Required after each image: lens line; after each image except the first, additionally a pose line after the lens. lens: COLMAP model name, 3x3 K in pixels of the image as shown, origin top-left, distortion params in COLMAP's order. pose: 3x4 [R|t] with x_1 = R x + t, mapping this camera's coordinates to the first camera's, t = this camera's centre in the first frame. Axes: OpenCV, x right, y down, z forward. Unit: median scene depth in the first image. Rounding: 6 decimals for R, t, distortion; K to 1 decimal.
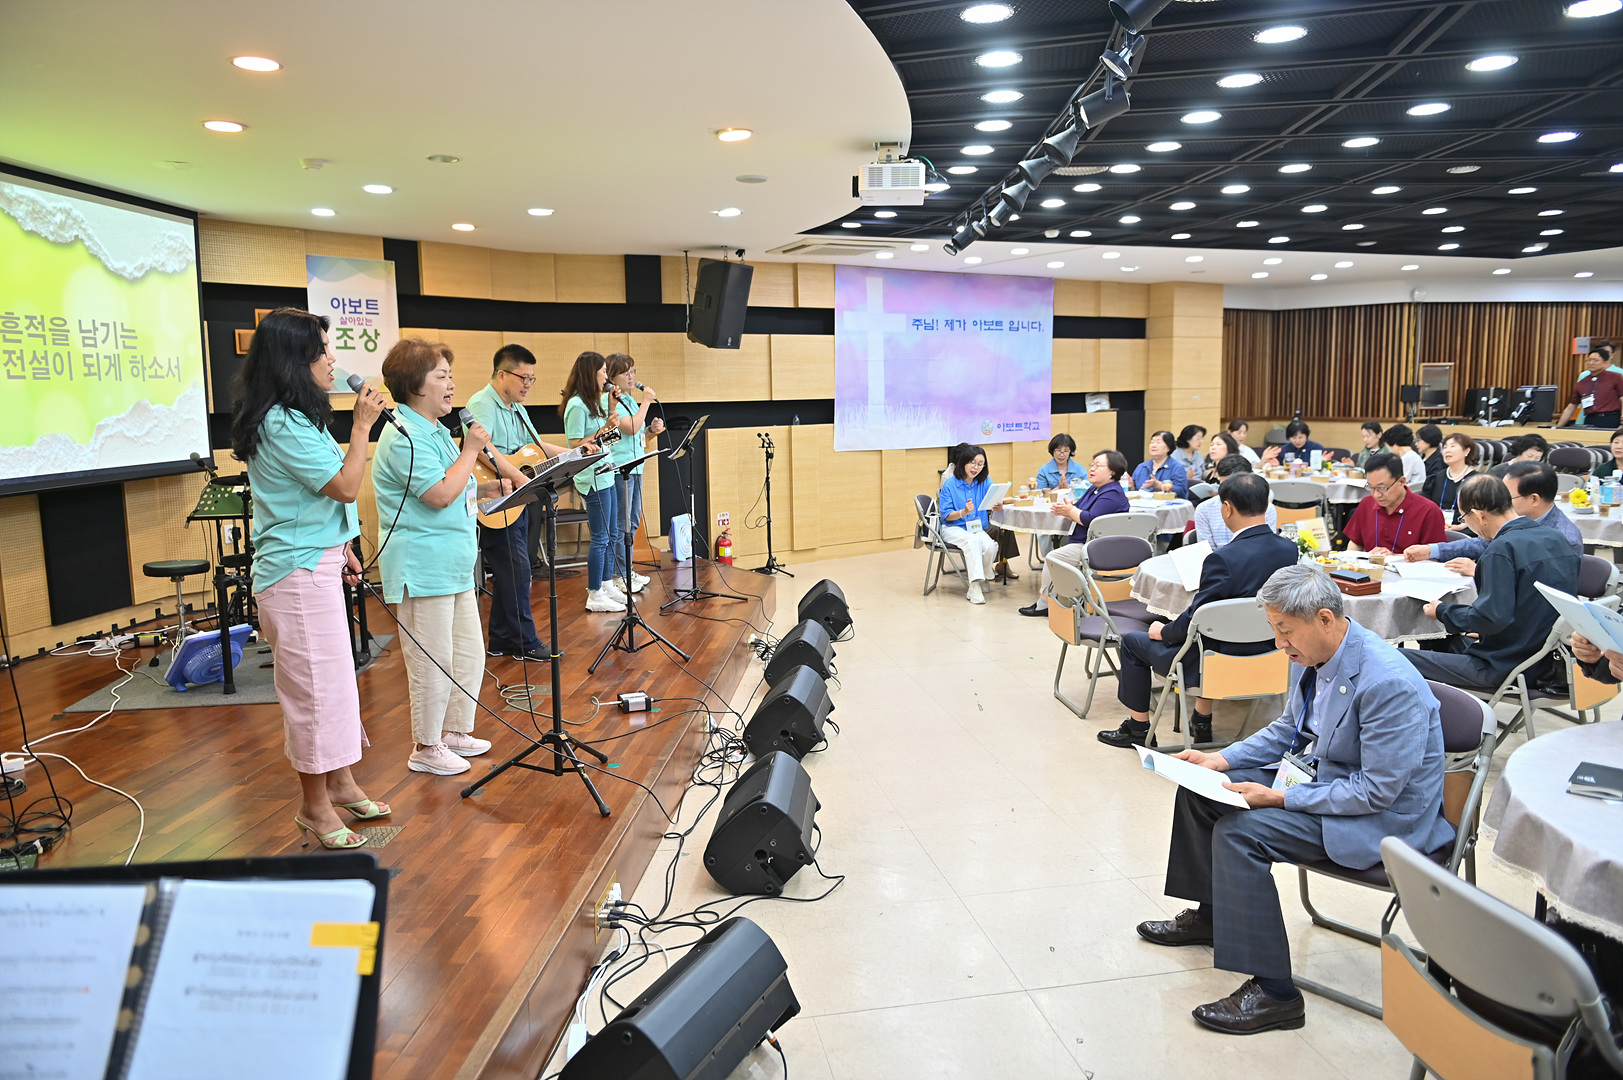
lens RADIAL K [[1106.5, 0, 809.9], [0, 1106.5, 523.5], [0, 0, 1]] dist [-0.006444, -0.001213]
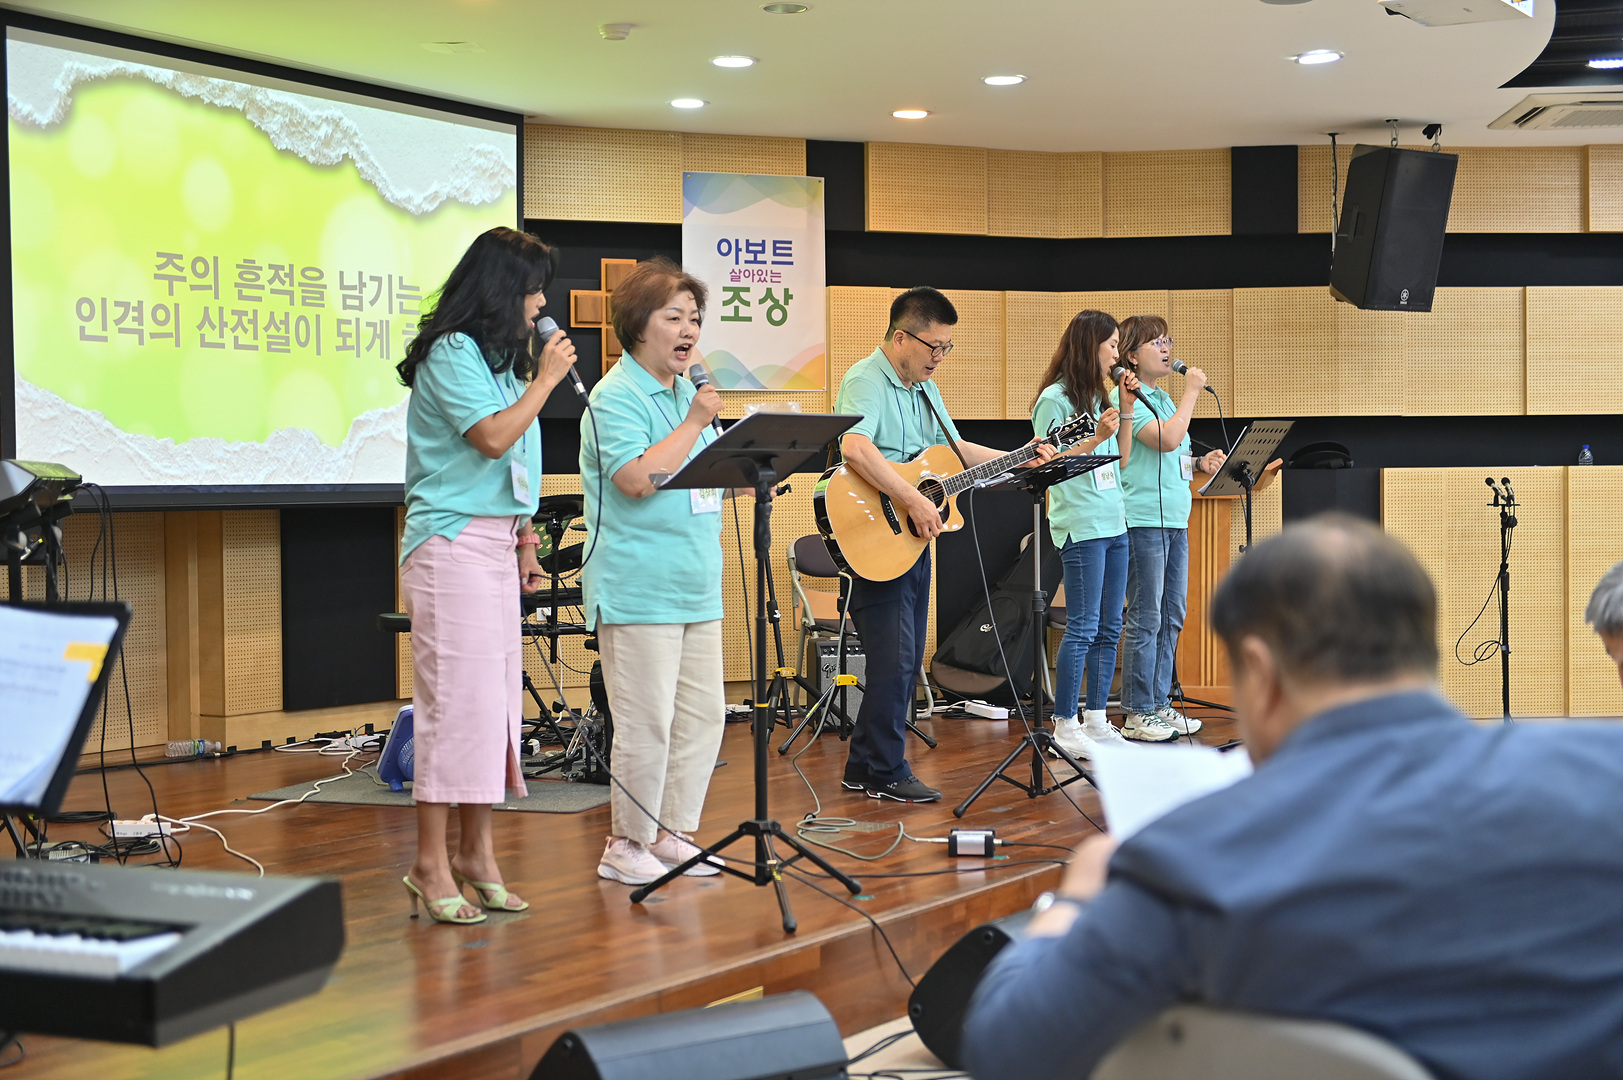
lens RADIAL K [[2437.6, 0, 811.7], [0, 2437.6, 500.4], [0, 0, 1]] dist [0.040212, -0.008713]
pose [[0.885306, 0.011776, -0.464859, 0.309124], [-0.062328, 0.993664, -0.093530, 0.082106], [0.460812, 0.111776, 0.880431, -0.205947]]
